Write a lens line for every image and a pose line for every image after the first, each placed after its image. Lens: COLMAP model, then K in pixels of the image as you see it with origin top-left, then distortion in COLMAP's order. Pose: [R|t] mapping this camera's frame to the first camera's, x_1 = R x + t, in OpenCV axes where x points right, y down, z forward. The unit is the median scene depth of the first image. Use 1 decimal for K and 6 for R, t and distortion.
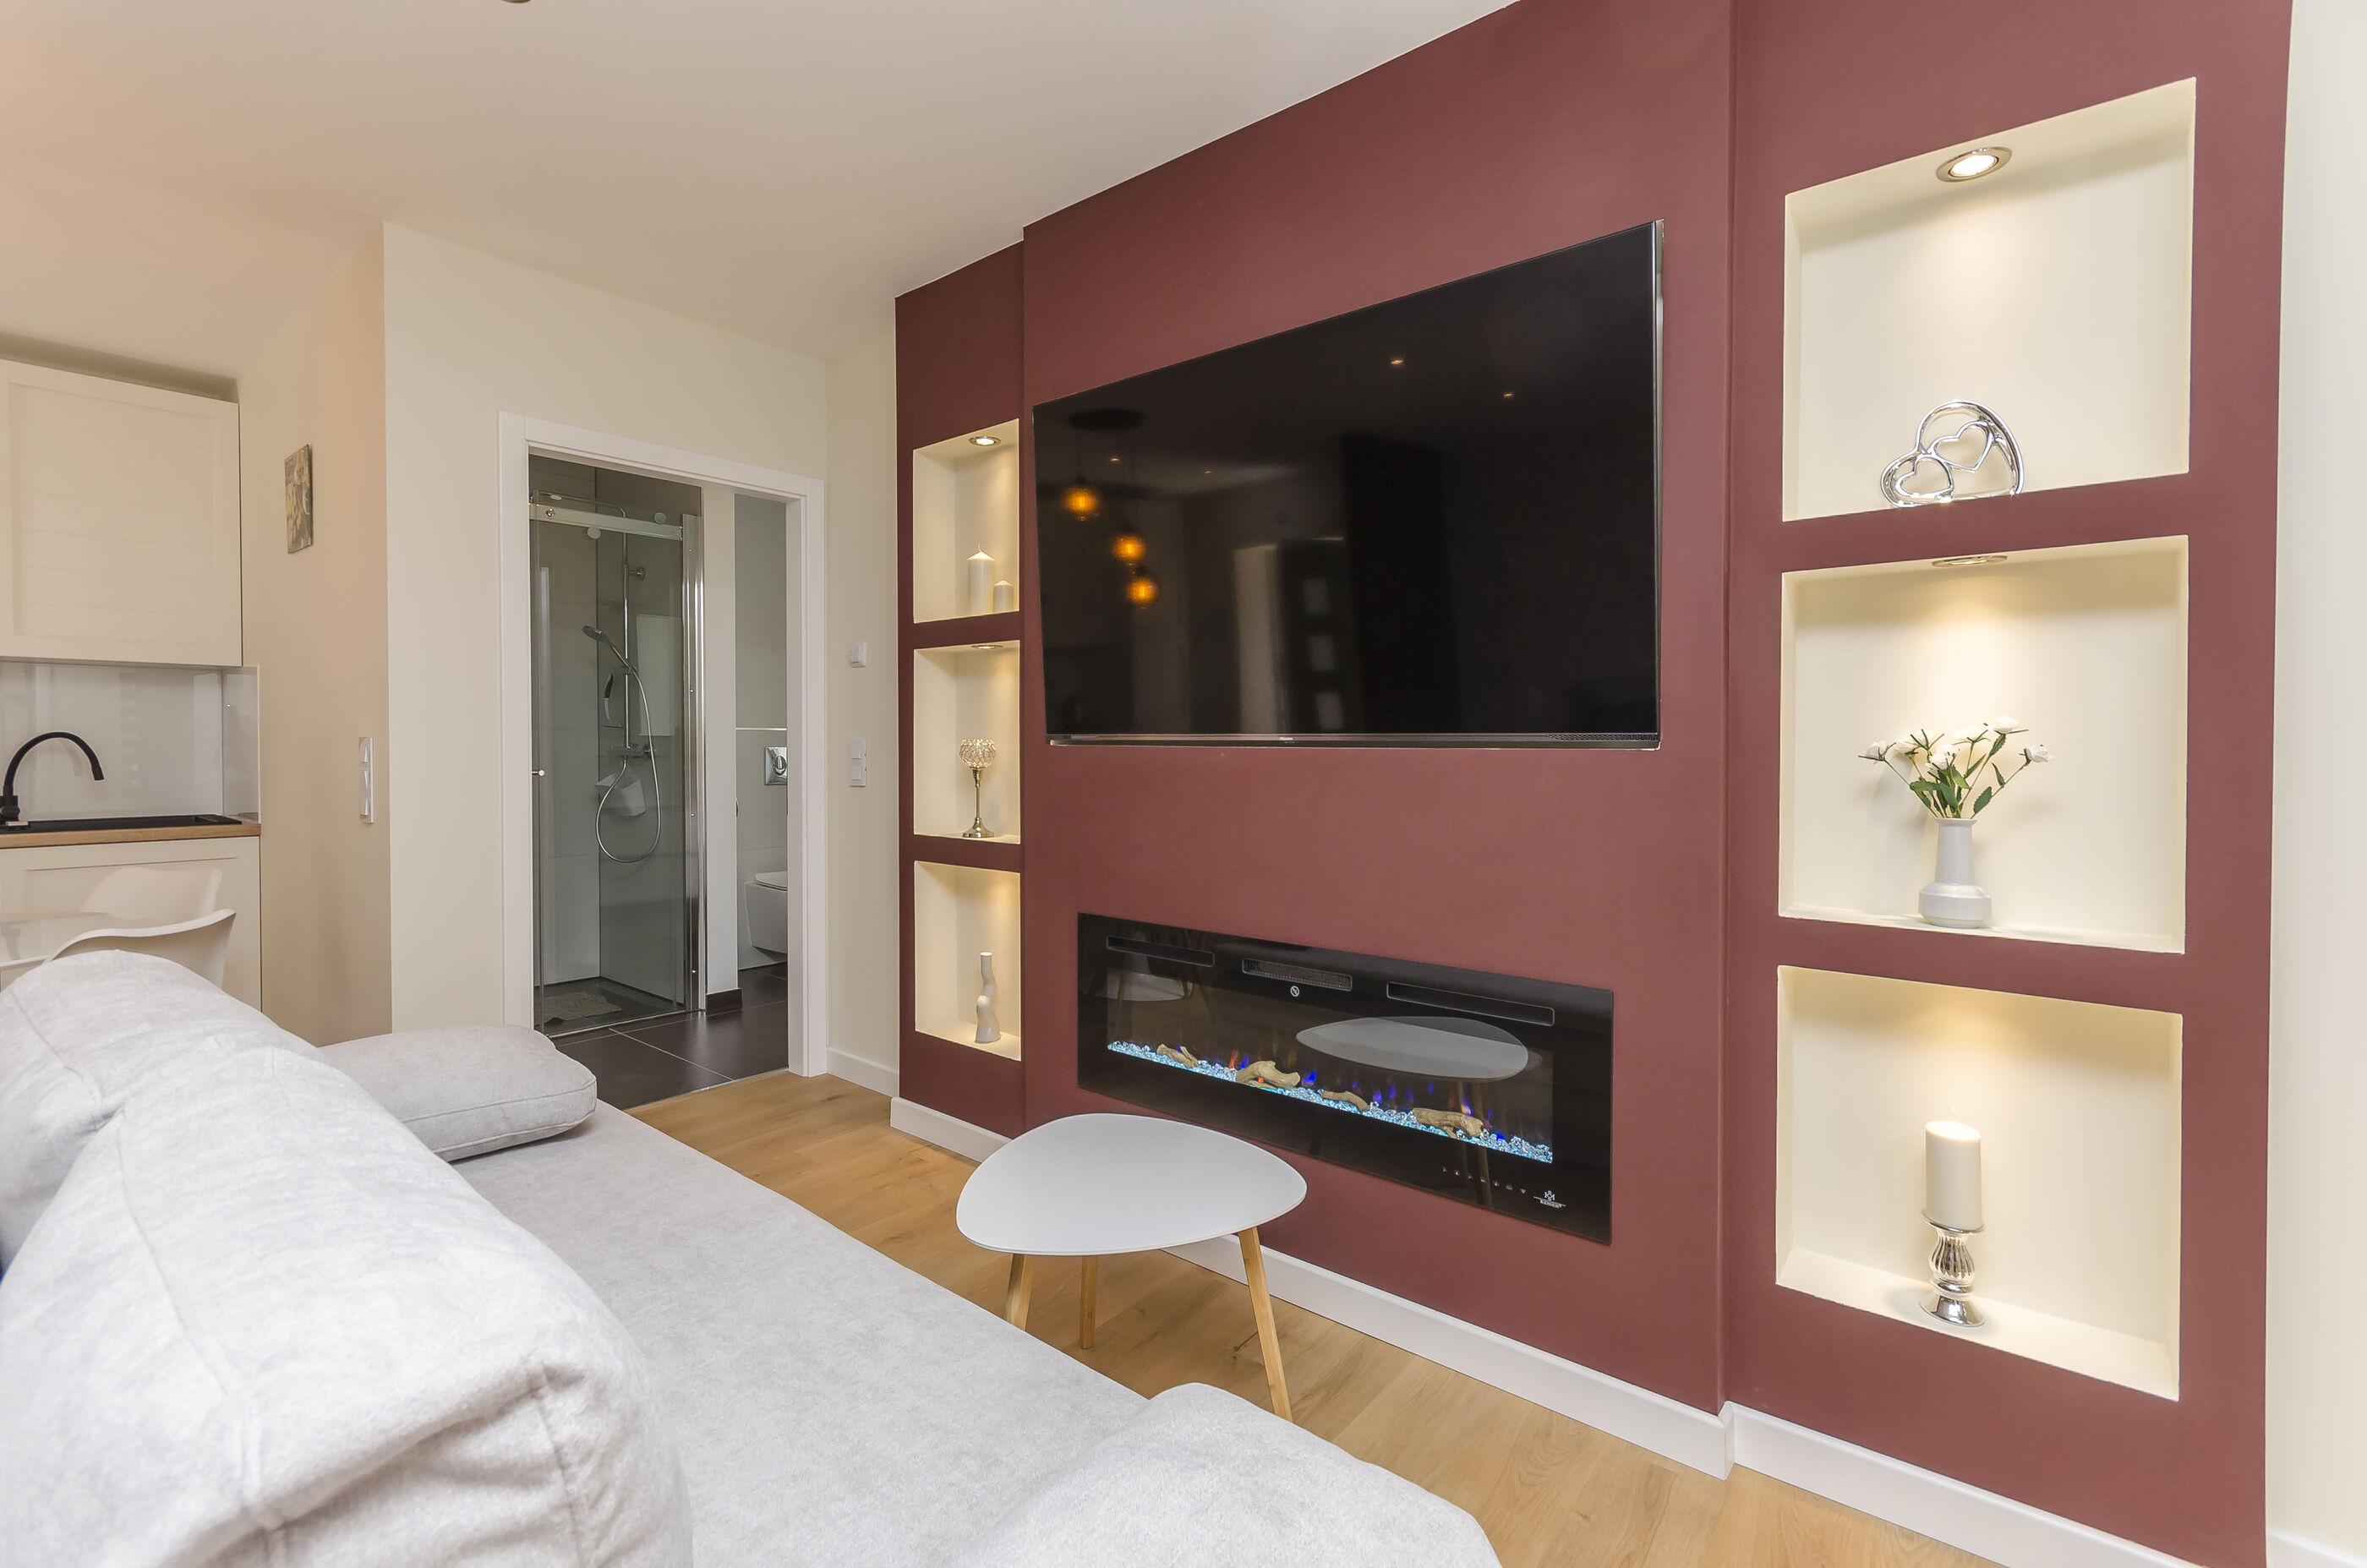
lens RADIAL K [[1046.5, 0, 1177.8], [0, 1046.5, 770.6], [0, 0, 1]] dist [0.012600, -0.000298]
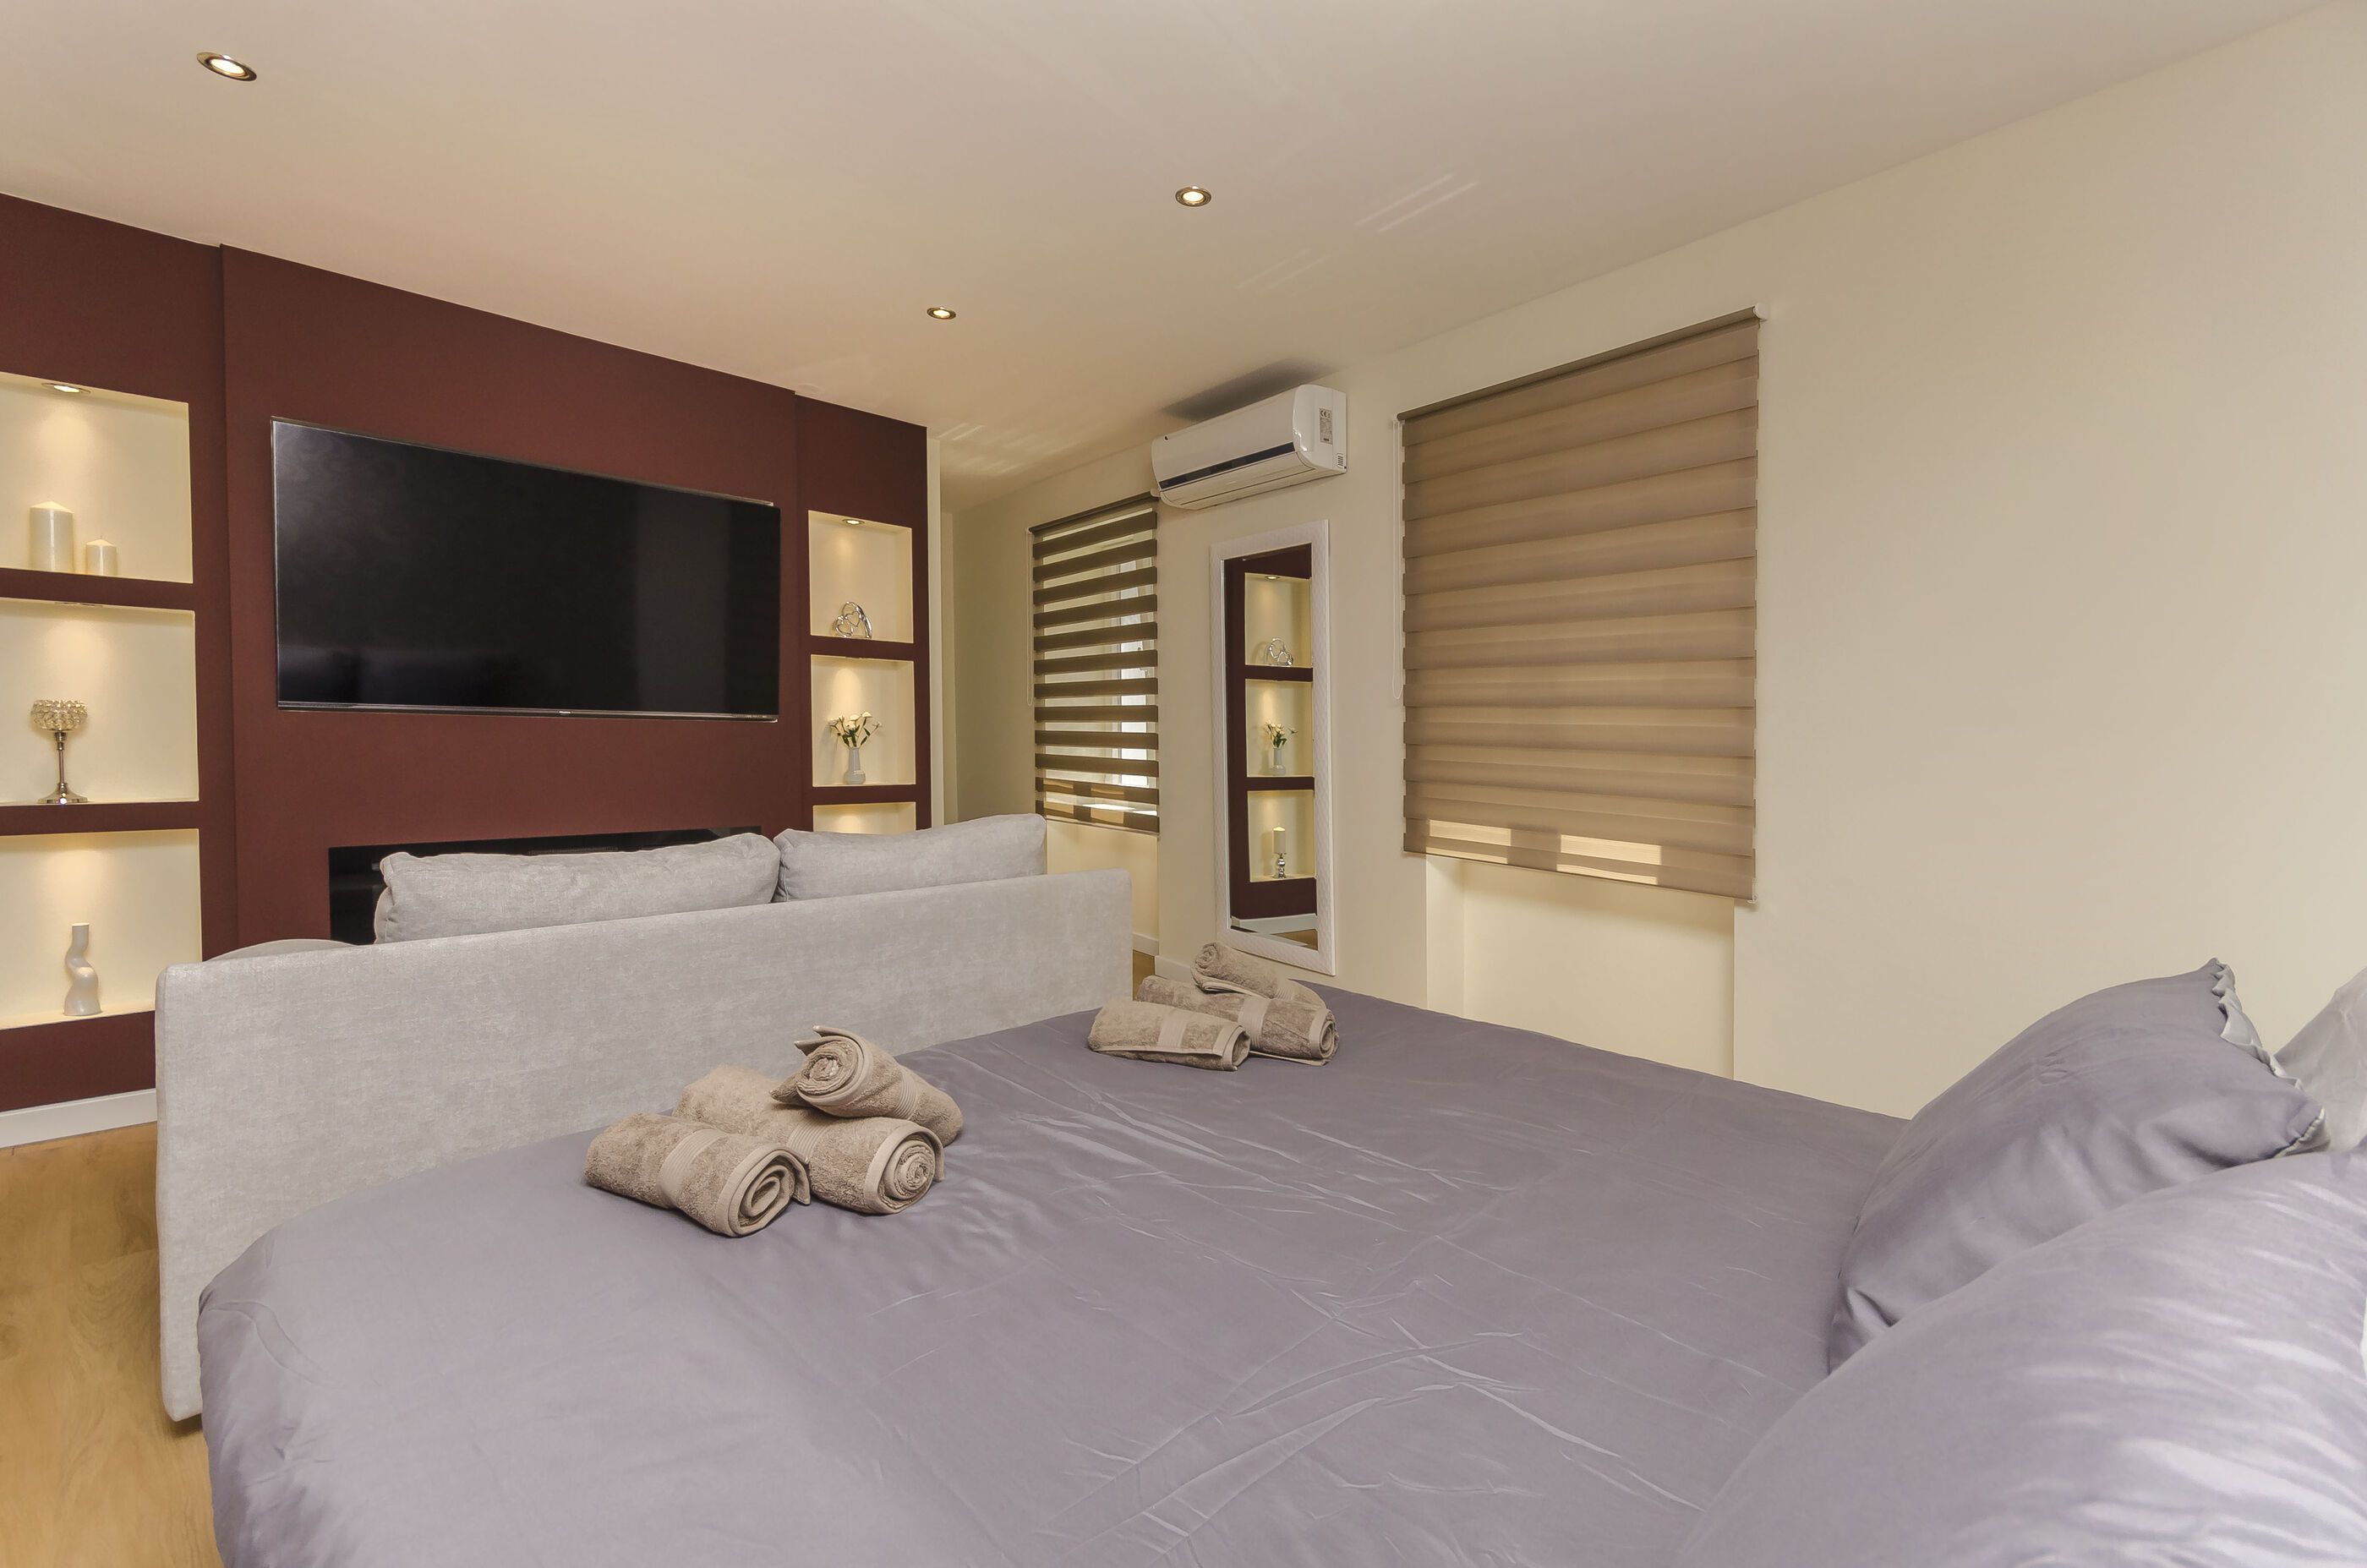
lens RADIAL K [[1046.5, 0, 1255.3], [0, 1046.5, 804.1], [0, 0, 1]] dist [0.012600, -0.000298]
pose [[0.060080, -0.075906, 0.995303, -1.456541], [-0.001431, 0.997097, 0.076129, -0.013339], [-0.998193, -0.005999, 0.059797, -0.188097]]
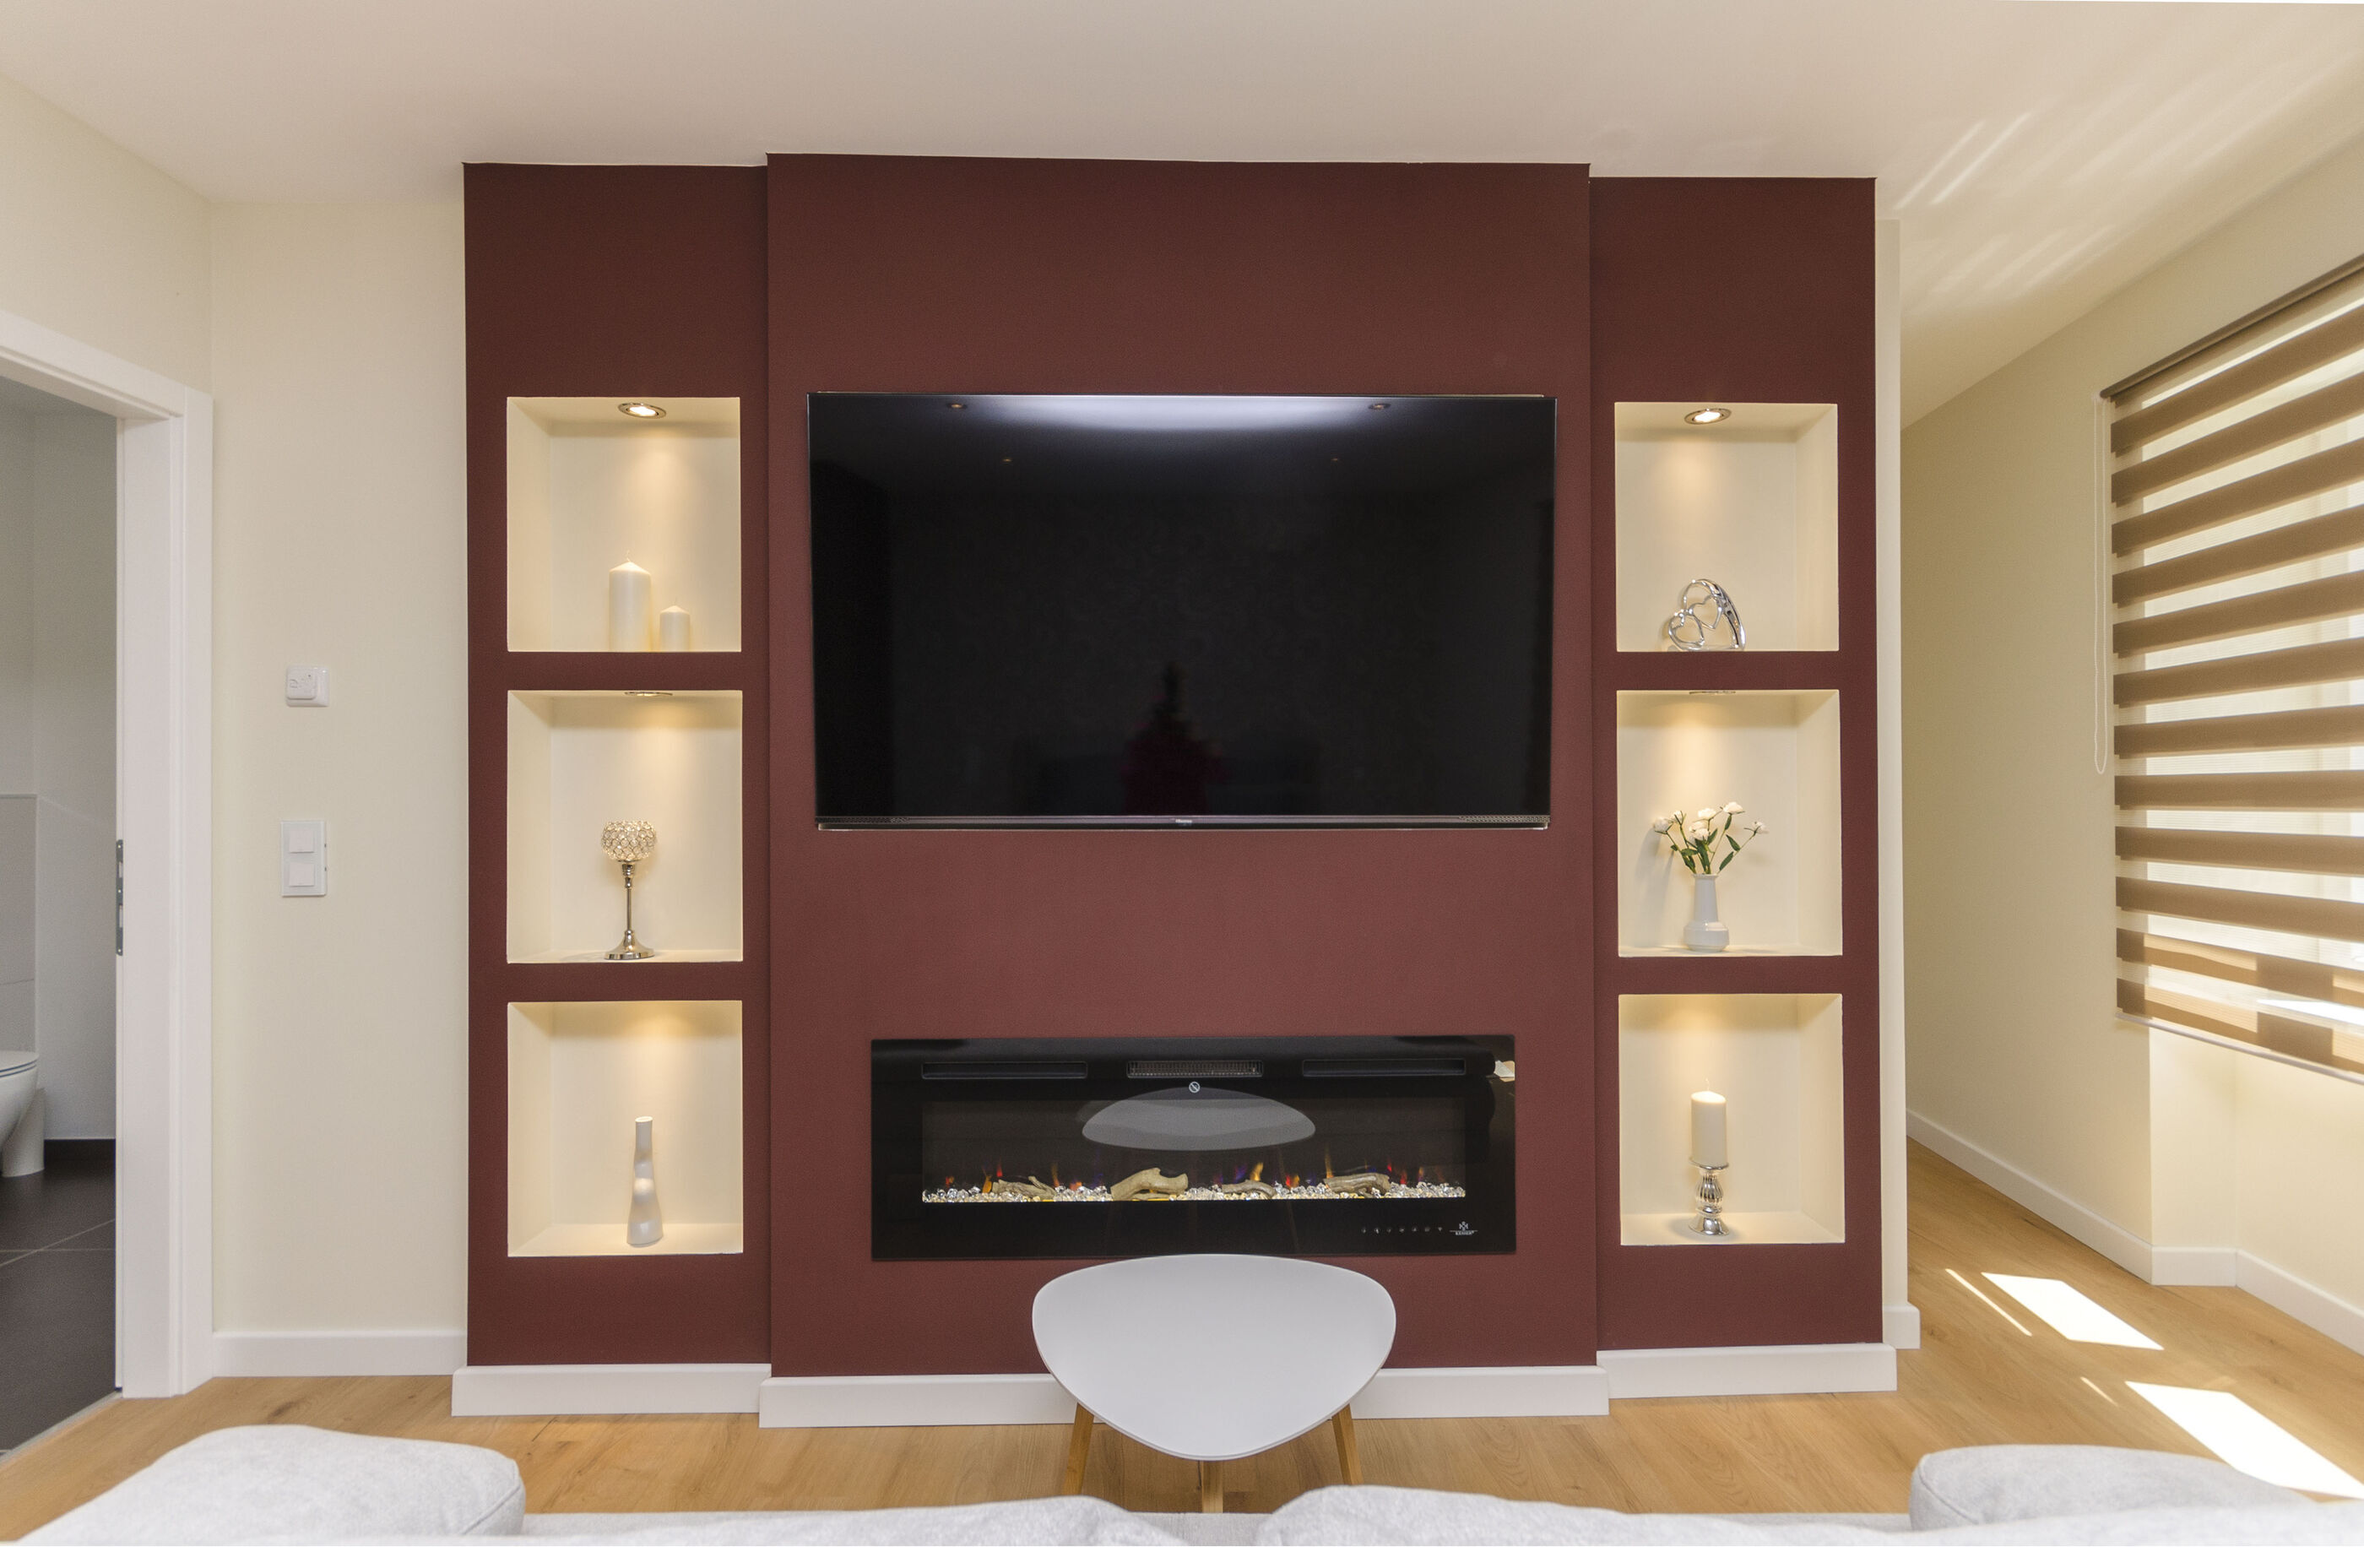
lens RADIAL K [[1105.8, 0, 1183.6], [0, 1105.8, 792.2], [0, 0, 1]] dist [0.014119, -0.000700]
pose [[0.757230, -0.007860, 0.653101, -0.533019], [0.020752, 0.999712, -0.012030, -0.042949], [-0.652818, 0.022663, 0.757175, 0.235561]]
